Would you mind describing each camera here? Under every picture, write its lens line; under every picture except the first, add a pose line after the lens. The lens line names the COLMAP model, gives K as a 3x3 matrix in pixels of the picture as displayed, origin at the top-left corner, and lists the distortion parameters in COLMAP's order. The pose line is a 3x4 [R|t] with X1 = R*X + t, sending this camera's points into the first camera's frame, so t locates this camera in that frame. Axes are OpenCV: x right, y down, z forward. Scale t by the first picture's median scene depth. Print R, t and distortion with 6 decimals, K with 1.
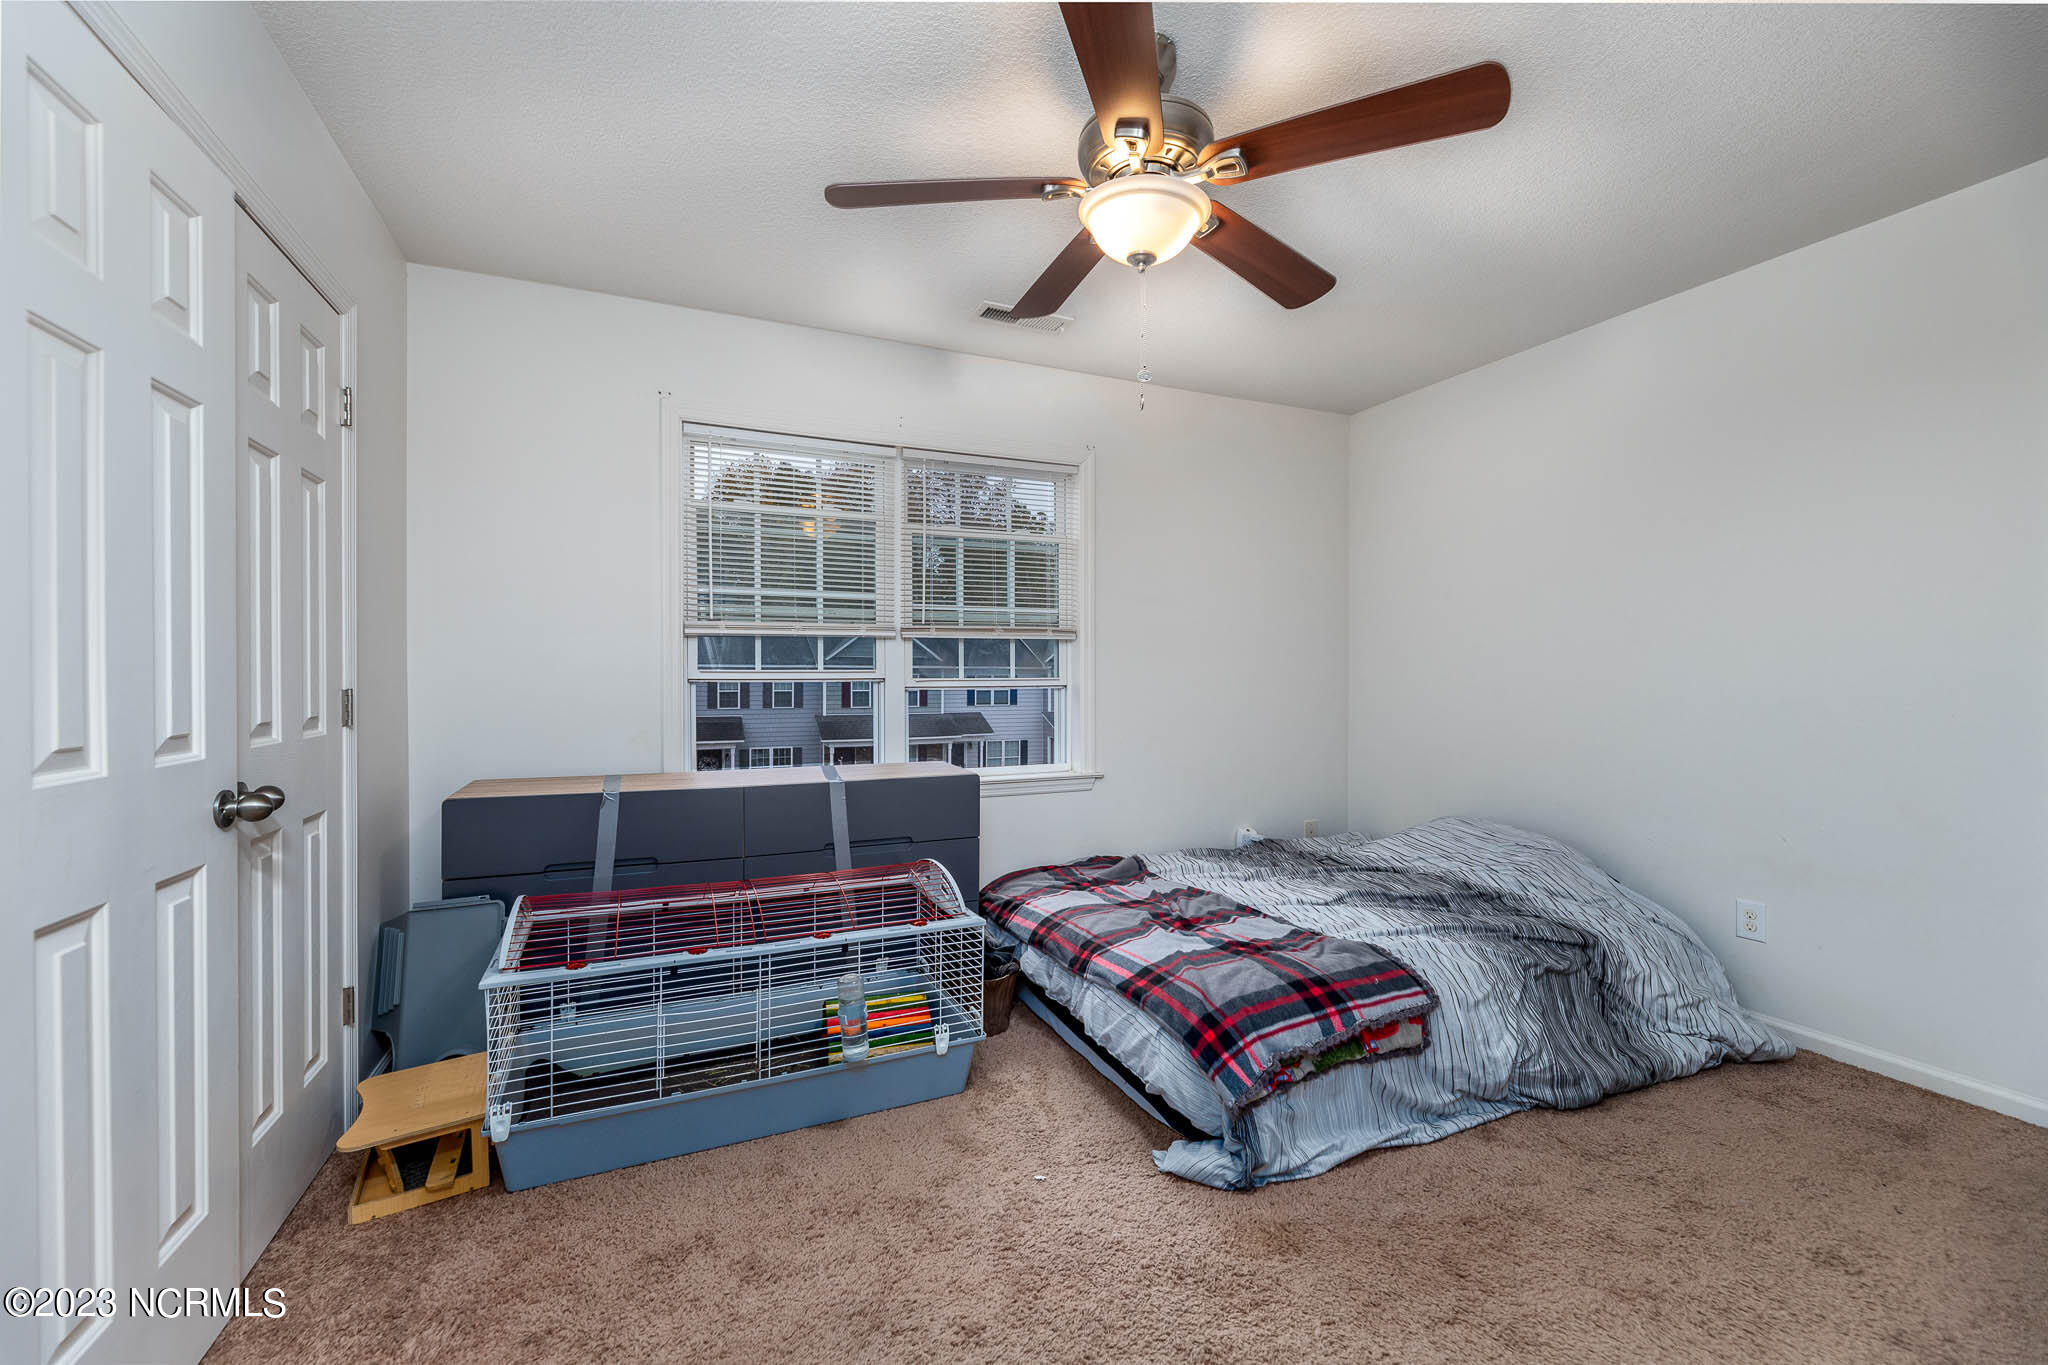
lens RADIAL K [[823.8, 0, 1015.4], [0, 823.8, 678.0], [0, 0, 1]] dist [-0.000152, 0.000339]
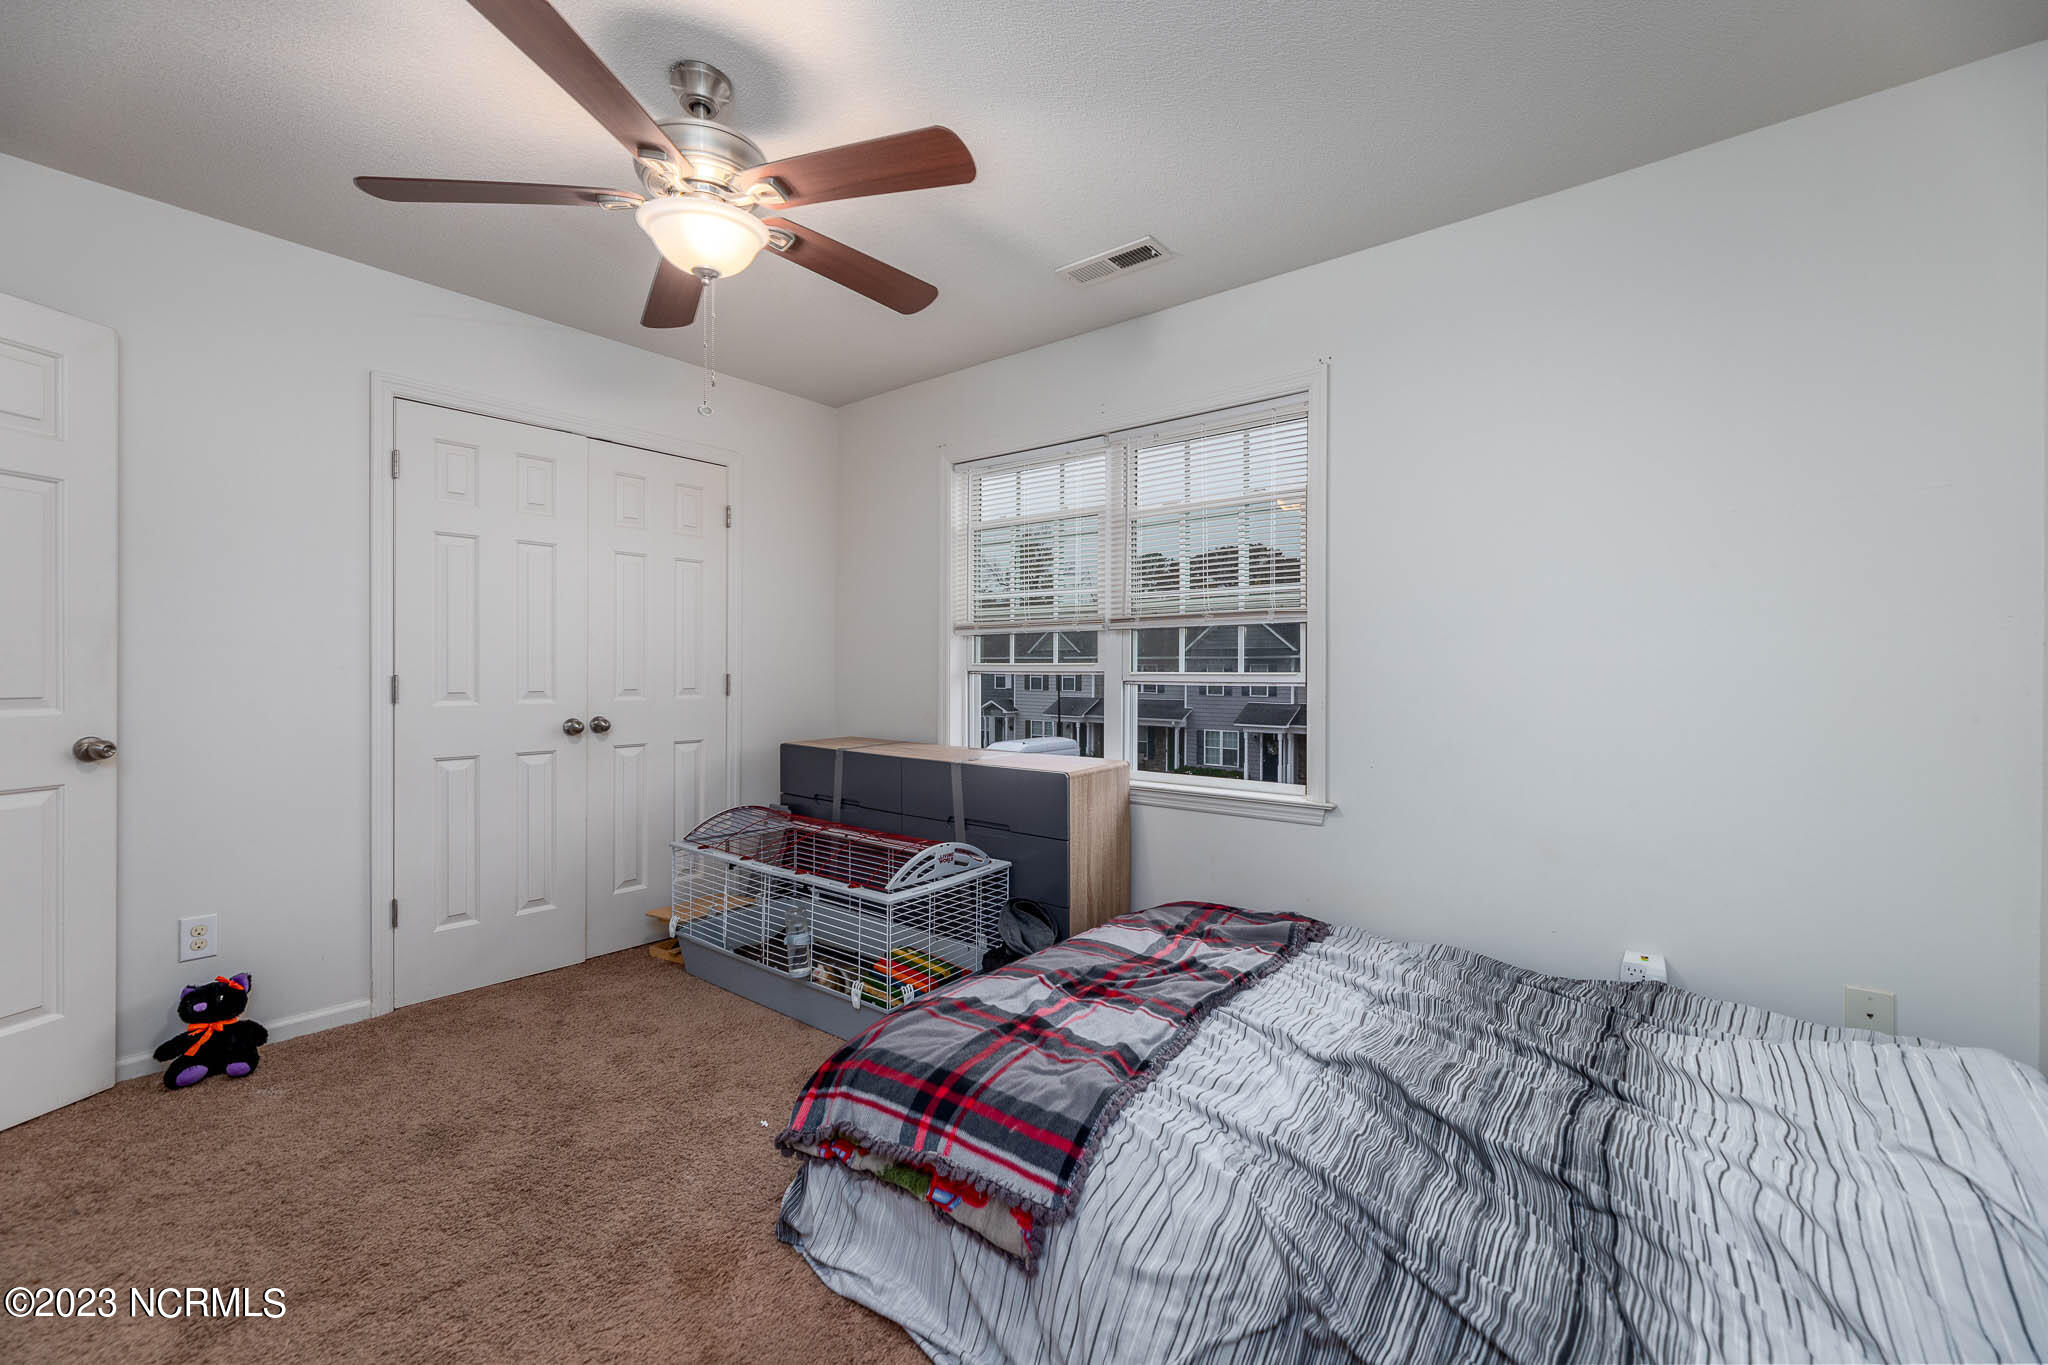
lens RADIAL K [[823.8, 0, 1015.4], [0, 823.8, 678.0], [0, 0, 1]] dist [-0.000152, 0.000339]
pose [[0.465507, 0.011098, -0.884974, 0.981433], [-0.007707, 0.999934, 0.008485, 0.001640], [0.885010, 0.002871, 0.465562, 0.668698]]
